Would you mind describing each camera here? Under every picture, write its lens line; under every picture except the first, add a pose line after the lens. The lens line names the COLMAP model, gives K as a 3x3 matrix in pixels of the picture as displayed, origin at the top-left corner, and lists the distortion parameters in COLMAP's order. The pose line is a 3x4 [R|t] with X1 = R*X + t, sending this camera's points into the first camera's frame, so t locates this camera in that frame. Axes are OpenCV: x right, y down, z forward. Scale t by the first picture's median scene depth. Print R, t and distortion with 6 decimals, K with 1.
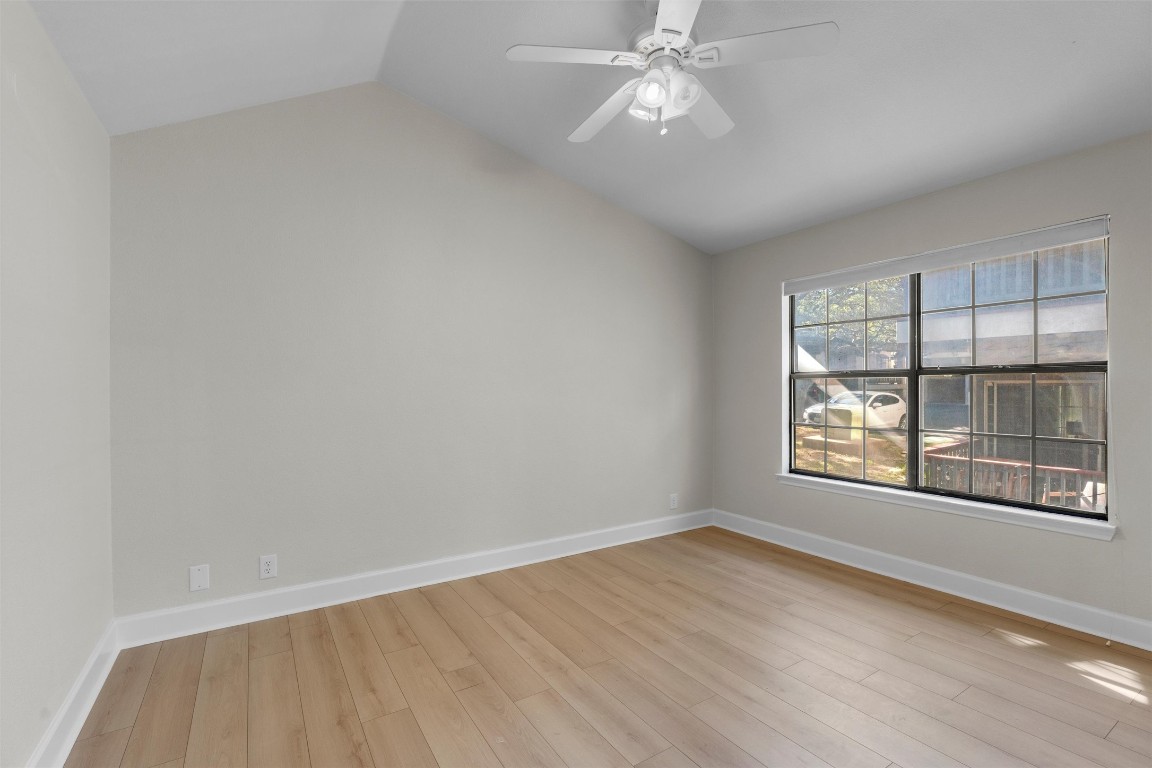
lens RADIAL K [[527.8, 0, 576.5], [0, 527.8, 380.0], [0, 0, 1]] dist [-0.006068, 0.000234]
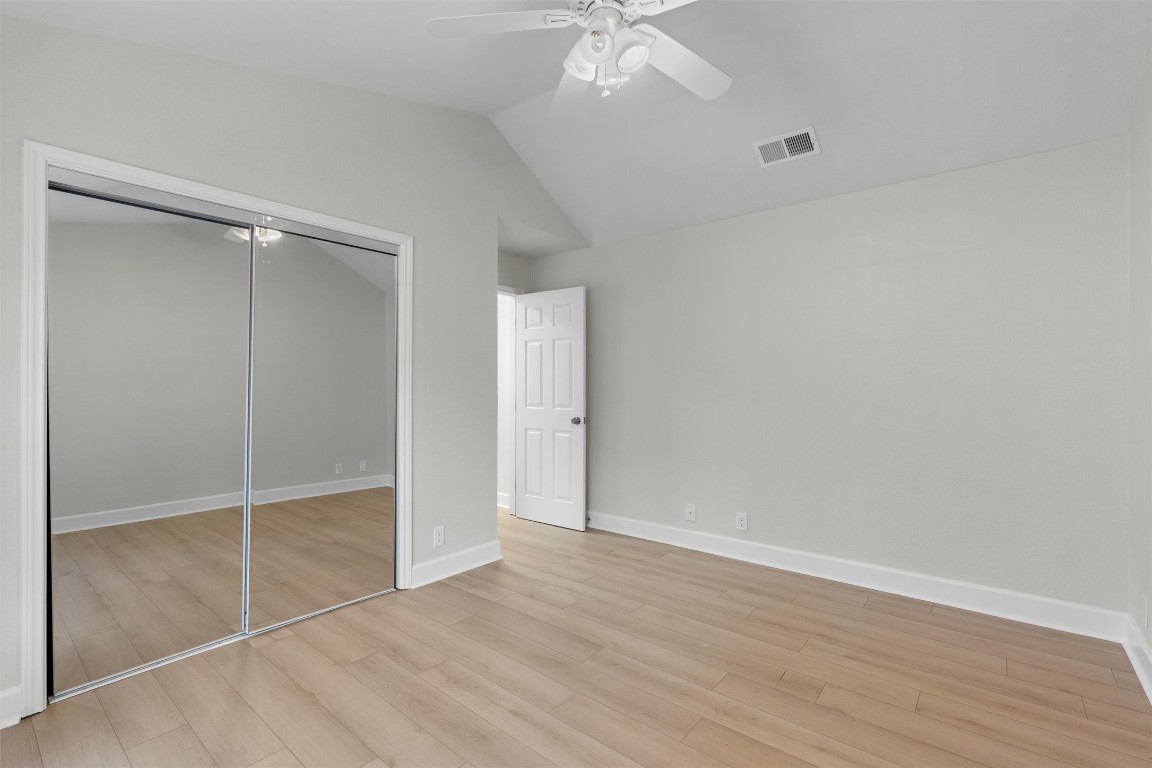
lens RADIAL K [[522.7, 0, 571.9], [0, 522.7, 384.3], [0, 0, 1]] dist [-0.000292, 0.000294]
pose [[-0.950710, 0.005814, -0.310026, 0.362305], [0.005721, 0.999983, 0.001210, 0.008345], [0.310027, -0.000623, -0.950727, 1.338544]]
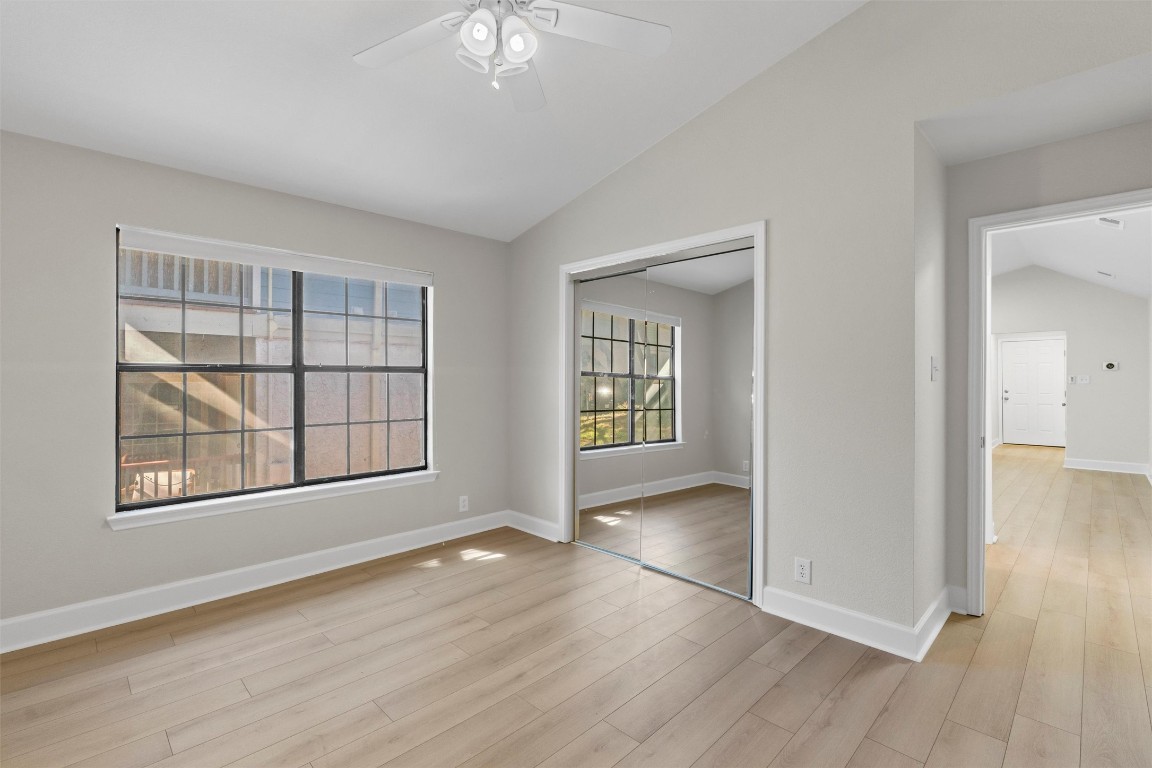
lens RADIAL K [[524.0, 0, 577.1], [0, 524.0, 372.9], [0, 0, 1]] dist [-0.005229, 0.001480]
pose [[-0.226666, 0.018789, 0.973791, -0.511971], [-0.008352, 0.999740, -0.021234, 0.010959], [-0.973937, -0.012946, -0.226450, 0.788405]]
